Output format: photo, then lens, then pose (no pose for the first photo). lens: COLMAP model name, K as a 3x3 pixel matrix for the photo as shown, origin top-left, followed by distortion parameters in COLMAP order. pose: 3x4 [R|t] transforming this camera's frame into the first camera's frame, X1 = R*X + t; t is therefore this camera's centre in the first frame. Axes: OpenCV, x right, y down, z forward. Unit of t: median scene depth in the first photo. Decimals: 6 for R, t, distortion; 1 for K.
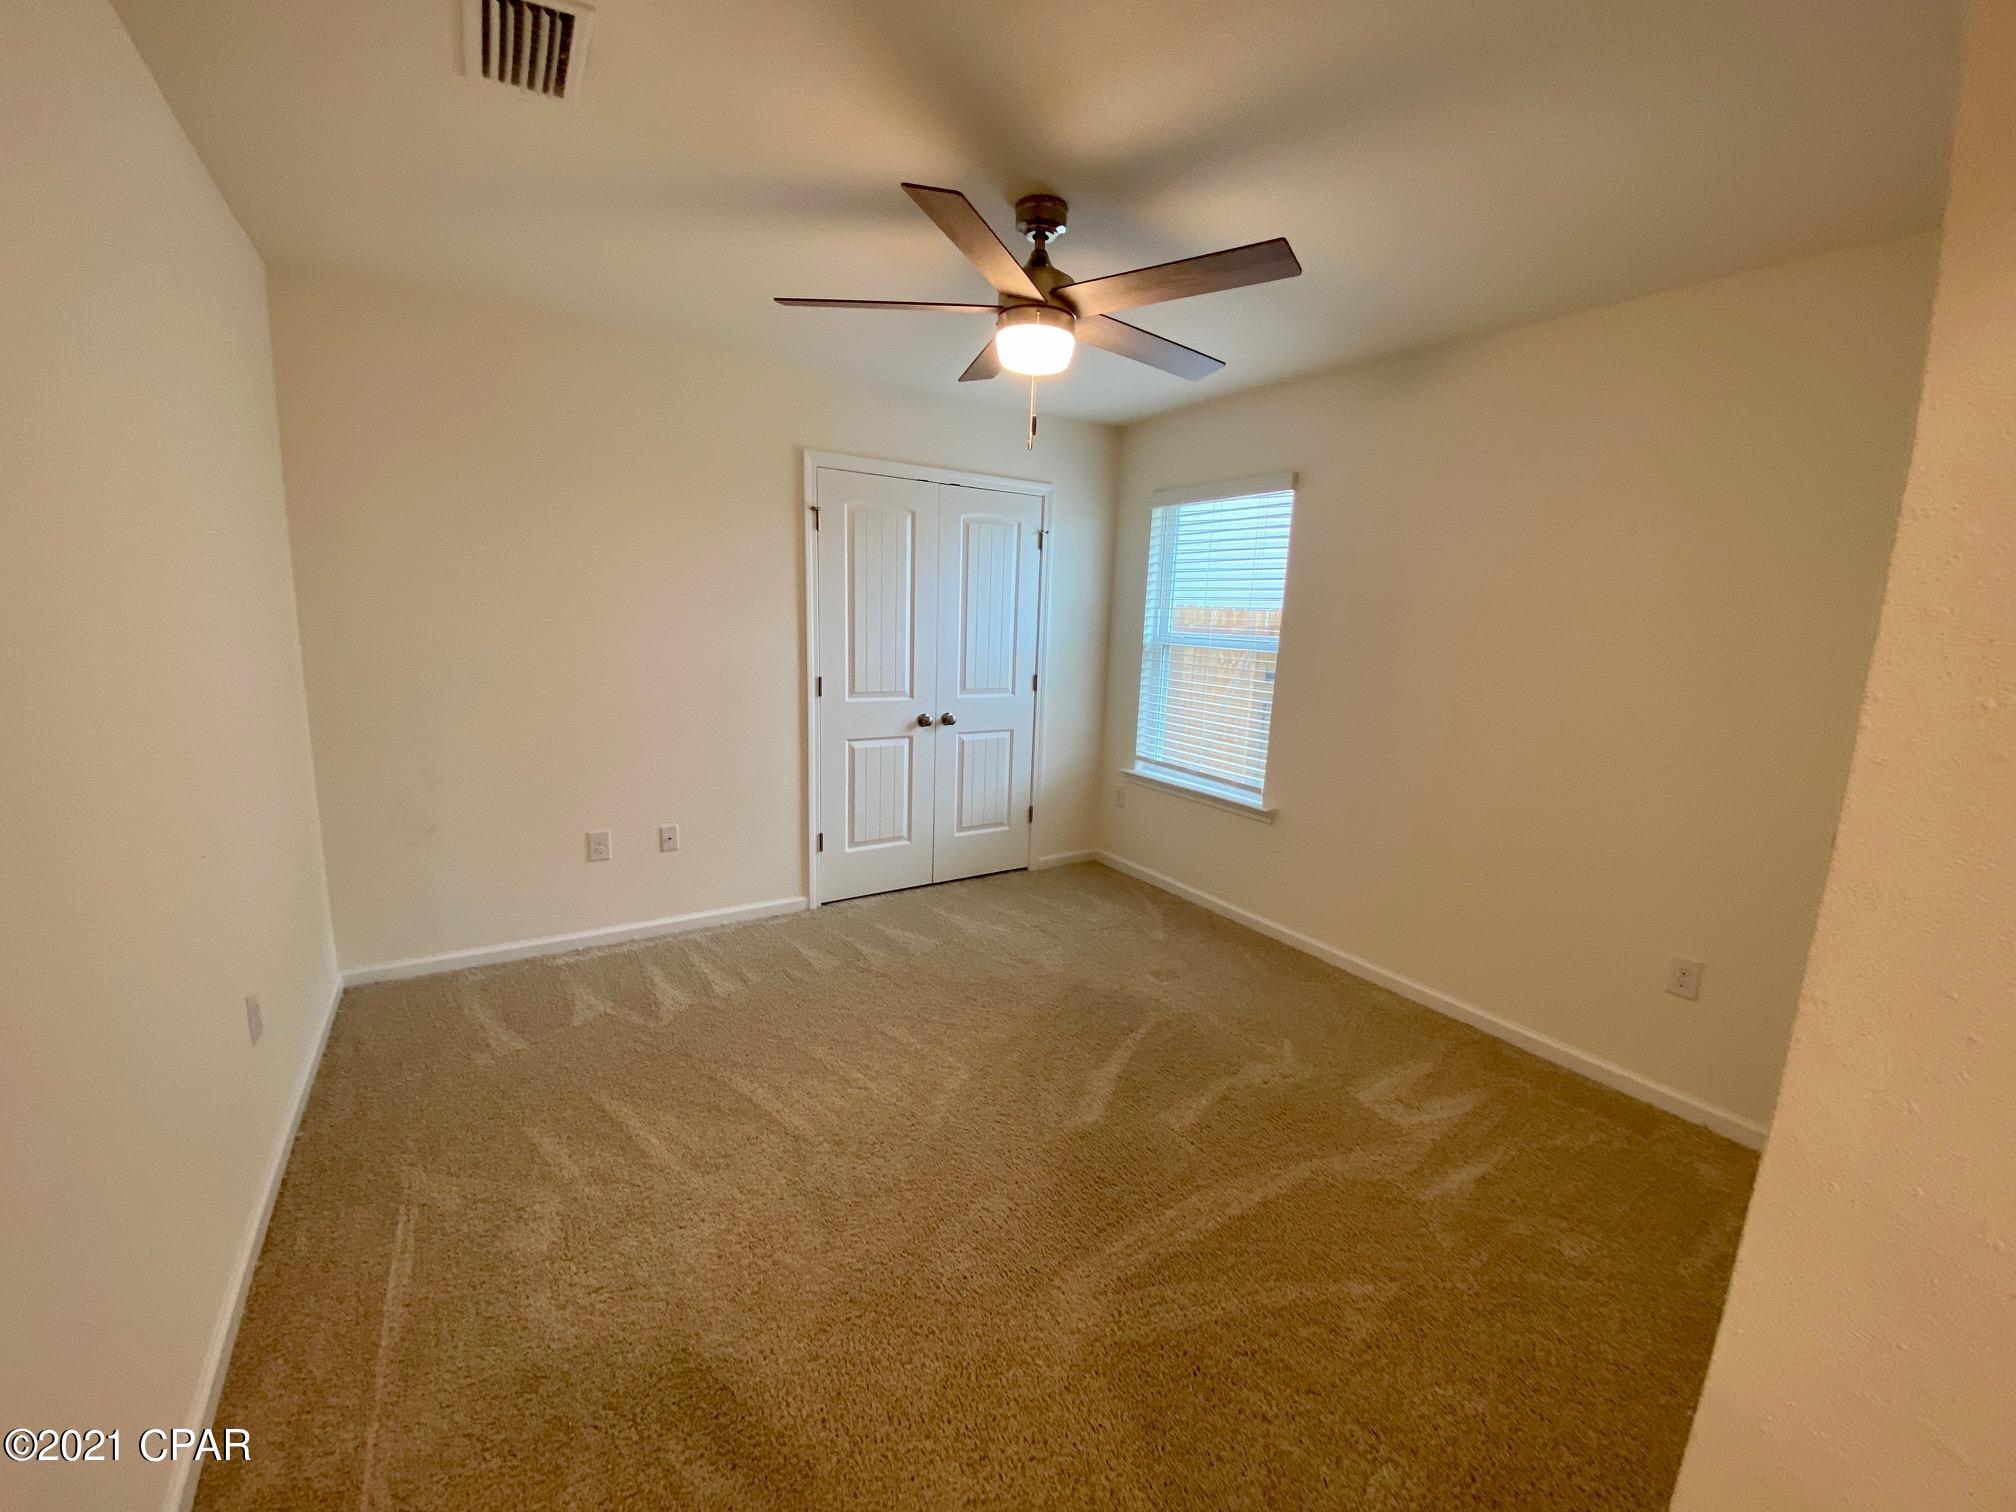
lens RADIAL K [[816.8, 0, 1001.3], [0, 816.8, 764.2], [0, 0, 1]] dist [-0.019893, -0.000290]
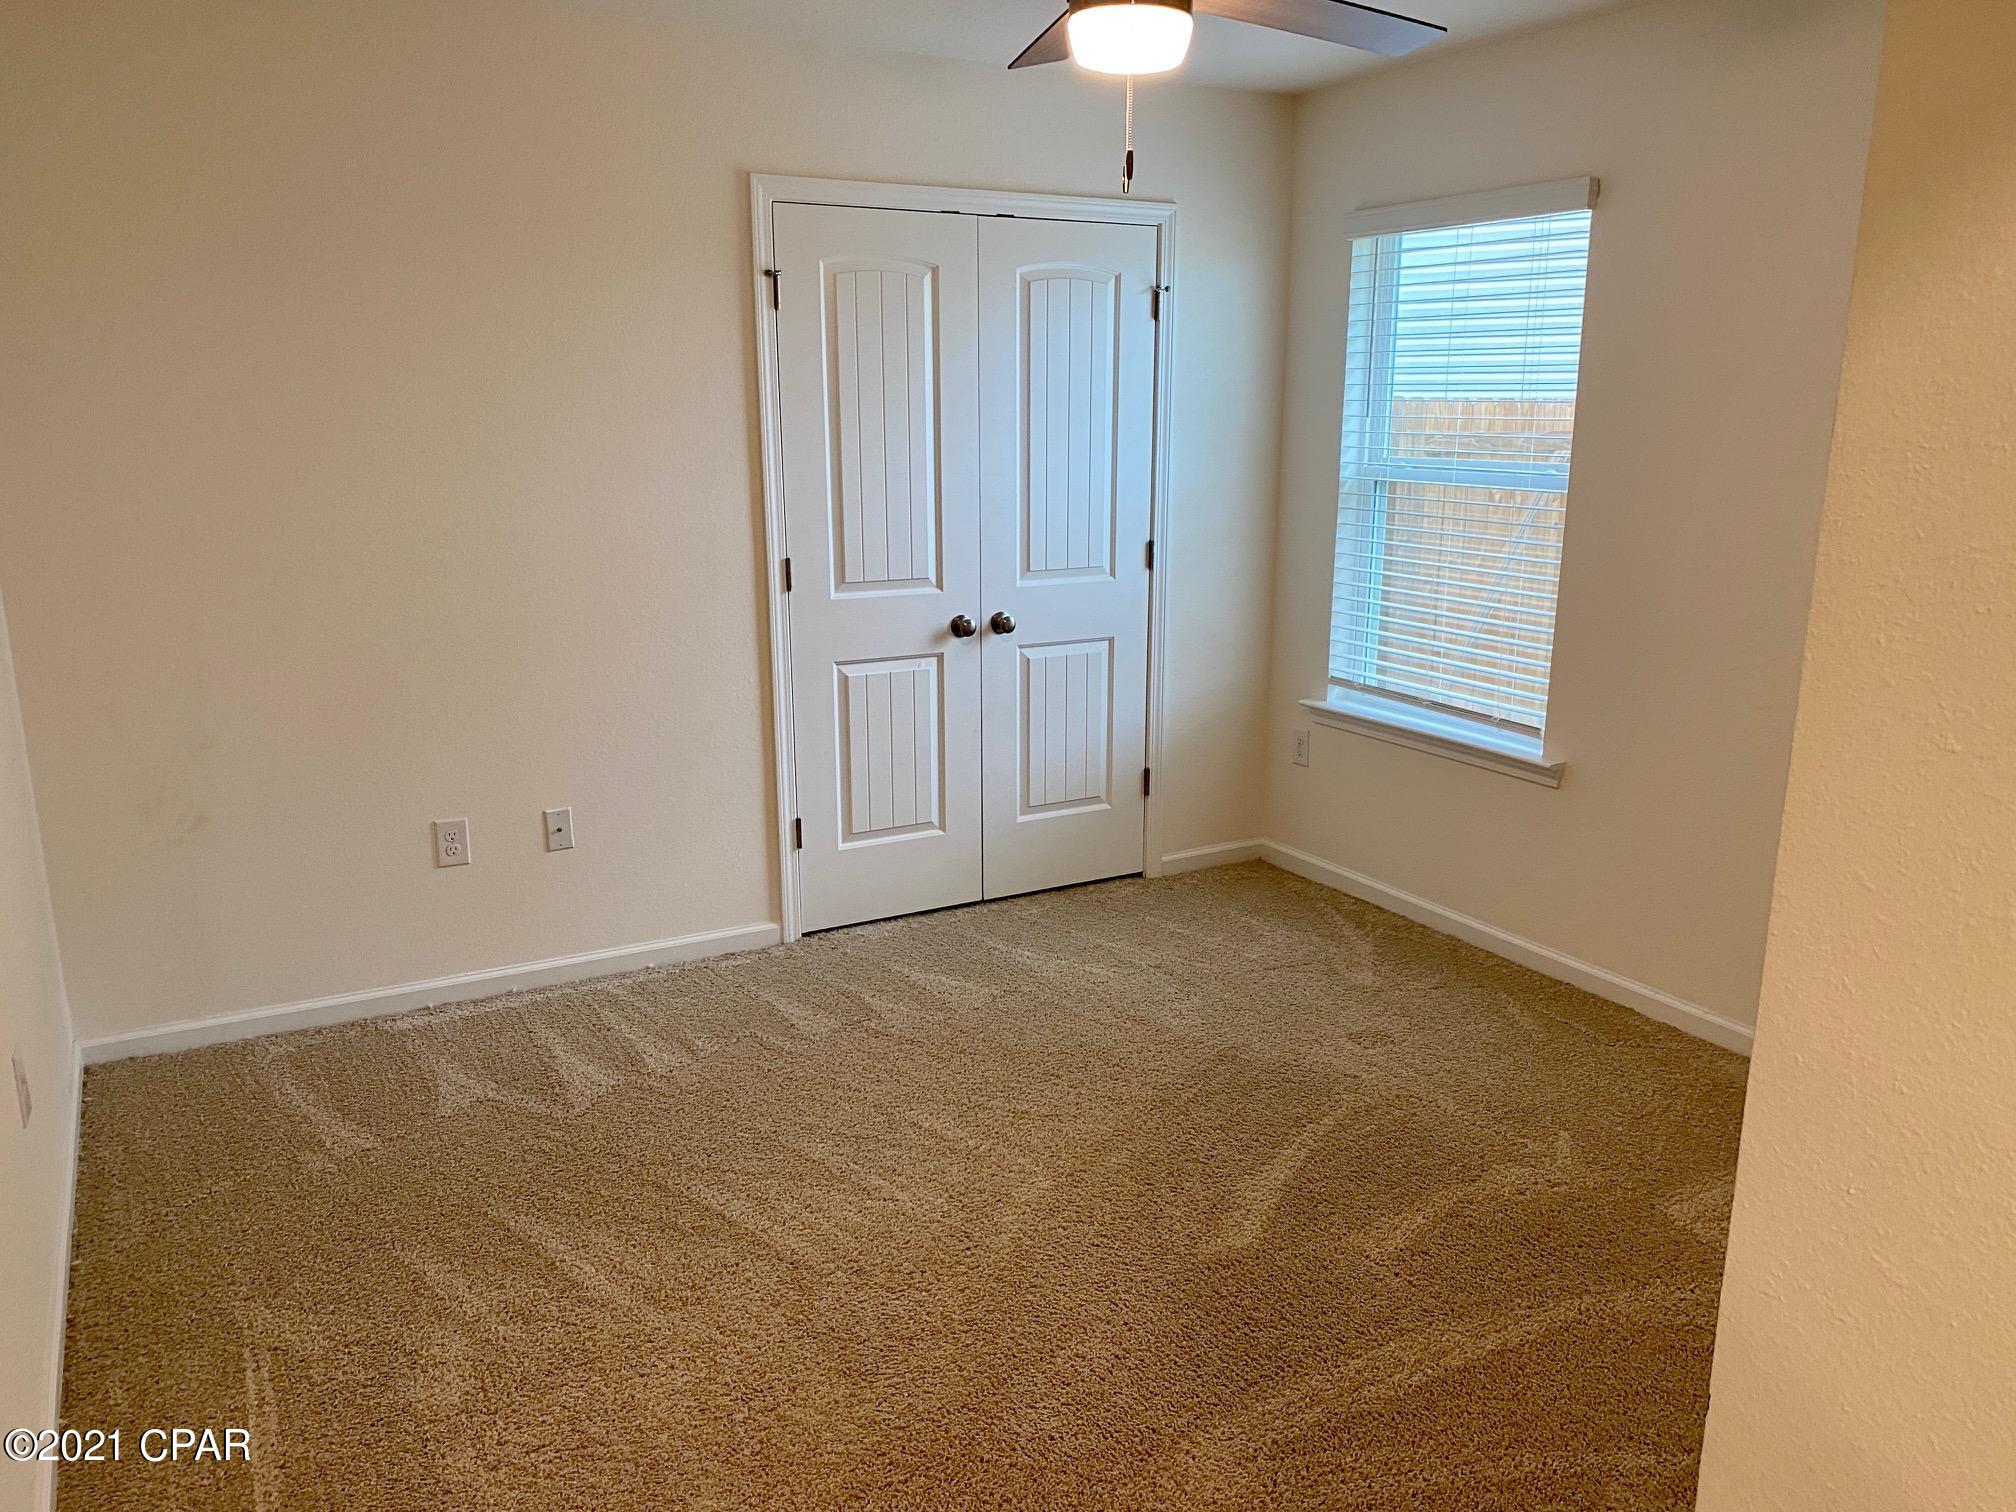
lens RADIAL K [[1540.6, 0, 1005.5], [0, 1540.6, 794.5], [0, 0, 1]] dist [0.067235, -0.060139]
pose [[0.997885, -0.019716, -0.061942, 0.005287], [0.023624, 0.997734, 0.062997, -0.002044], [0.060559, -0.064327, 0.996090, -0.169736]]
